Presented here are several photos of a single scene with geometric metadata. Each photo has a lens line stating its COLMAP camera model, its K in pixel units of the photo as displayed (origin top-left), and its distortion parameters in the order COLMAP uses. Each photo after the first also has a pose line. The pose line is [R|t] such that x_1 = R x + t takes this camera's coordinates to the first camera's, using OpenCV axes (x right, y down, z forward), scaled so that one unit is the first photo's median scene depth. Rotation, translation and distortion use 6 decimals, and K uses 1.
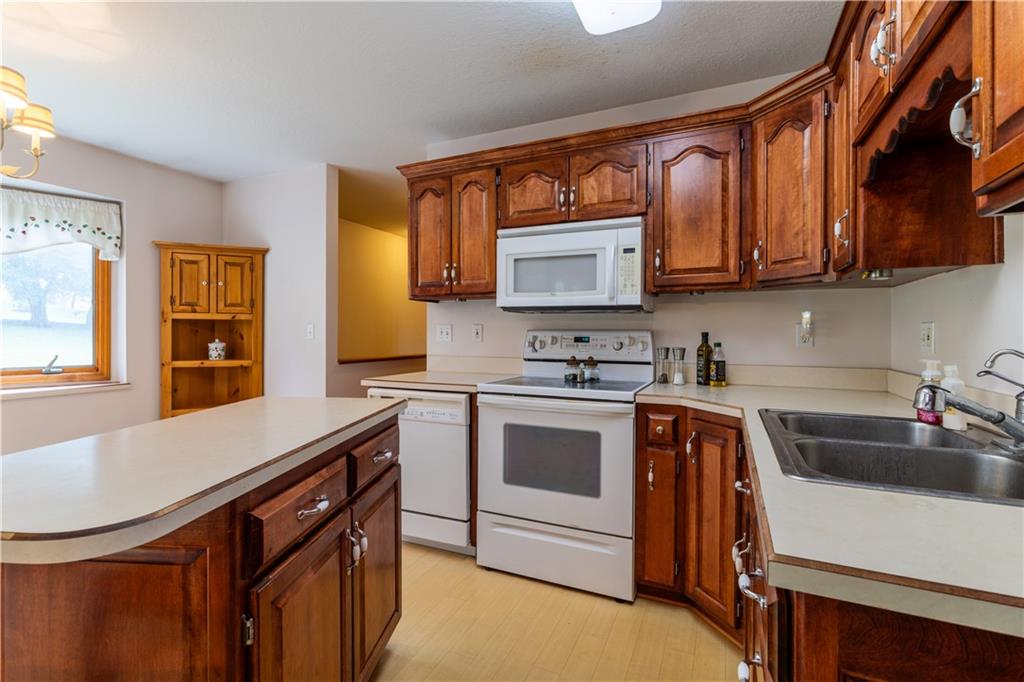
lens RADIAL K [[462.6, 0, 512.0], [0, 462.6, 341.0], [0, 0, 1]] dist [0.000746, 0.000257]
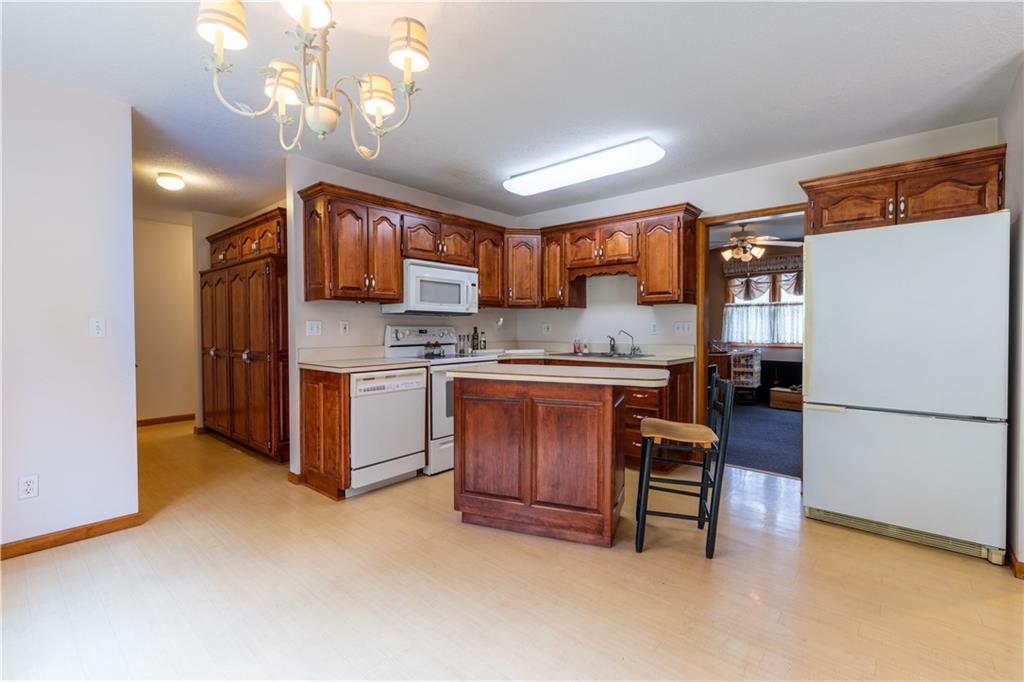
lens RADIAL K [[447.4, 0, 510.9], [0, 447.4, 337.0], [0, 0, 1]] dist [-0.000107, 0.000796]
pose [[0.287373, -0.023971, 0.957519, -1.255165], [0.019246, 0.999629, 0.019249, -0.008263], [-0.957625, 0.012897, 0.287728, 0.261261]]
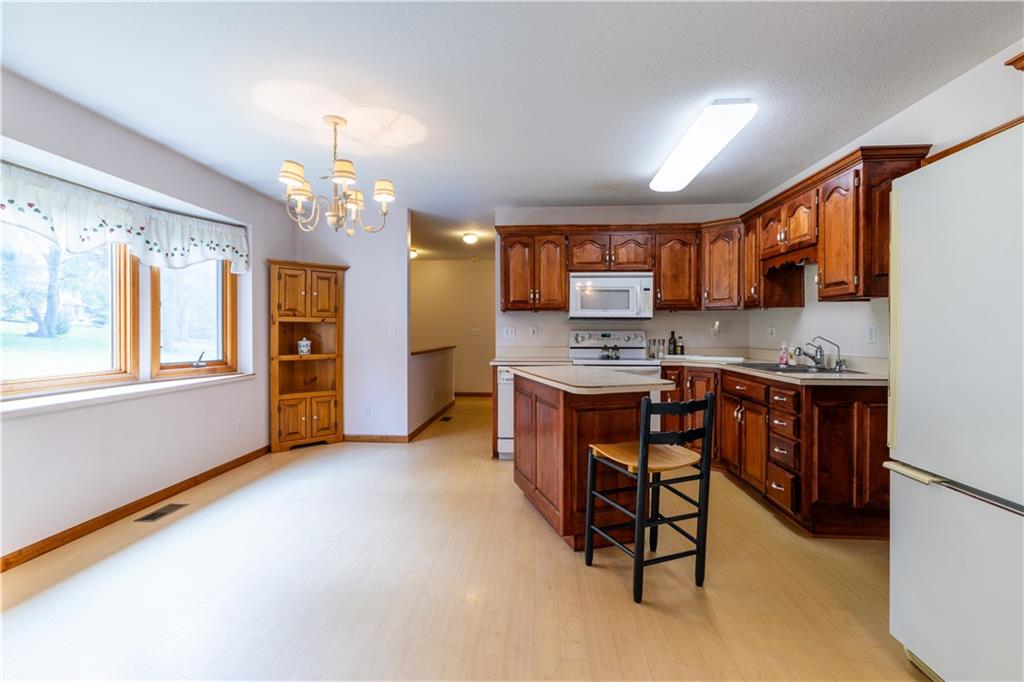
lens RADIAL K [[447.4, 0, 510.9], [0, 447.4, 337.0], [0, 0, 1]] dist [-0.000107, 0.000796]
pose [[0.934190, -0.008152, 0.356684, -0.793888], [0.009334, 0.999955, -0.001592, 0.001971], [-0.356655, 0.004816, 0.934224, -0.458856]]
